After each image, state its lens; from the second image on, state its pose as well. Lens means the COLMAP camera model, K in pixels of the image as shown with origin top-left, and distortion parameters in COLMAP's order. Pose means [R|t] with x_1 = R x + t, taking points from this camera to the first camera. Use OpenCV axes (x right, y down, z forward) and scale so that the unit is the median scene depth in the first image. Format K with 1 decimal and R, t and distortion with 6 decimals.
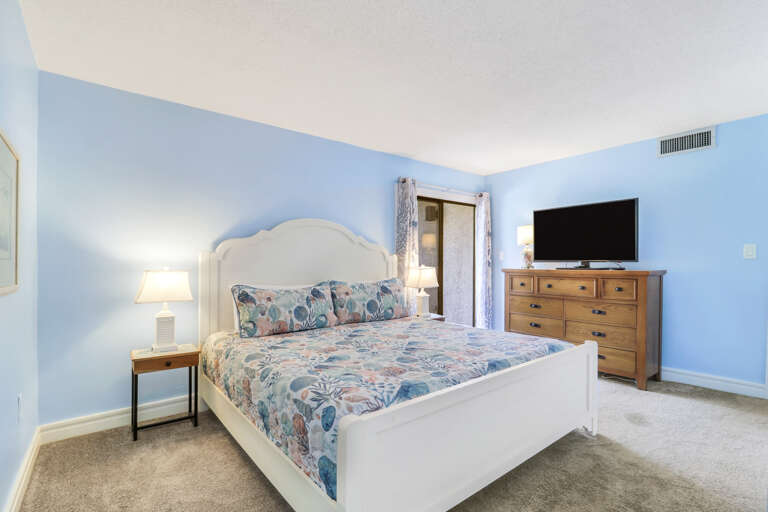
lens RADIAL K [[368.2, 0, 391.6], [0, 368.2, 259.2], [0, 0, 1]] dist [-0.000314, -0.000218]
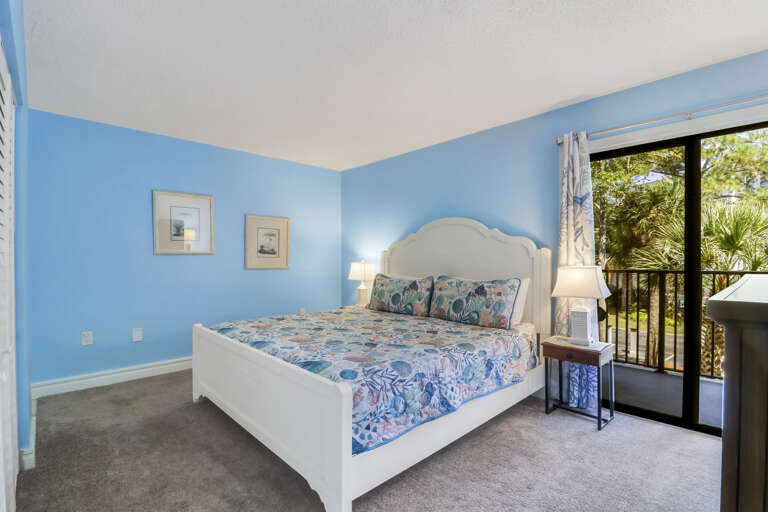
lens RADIAL K [[368.2, 0, 391.7], [0, 368.2, 256.2], [0, 0, 1]] dist [-0.000314, -0.000218]
pose [[0.120691, -0.008381, -0.992655, 0.841173], [-0.002095, 0.999960, -0.008697, 0.013322], [0.992688, 0.003129, 0.120668, 0.735179]]
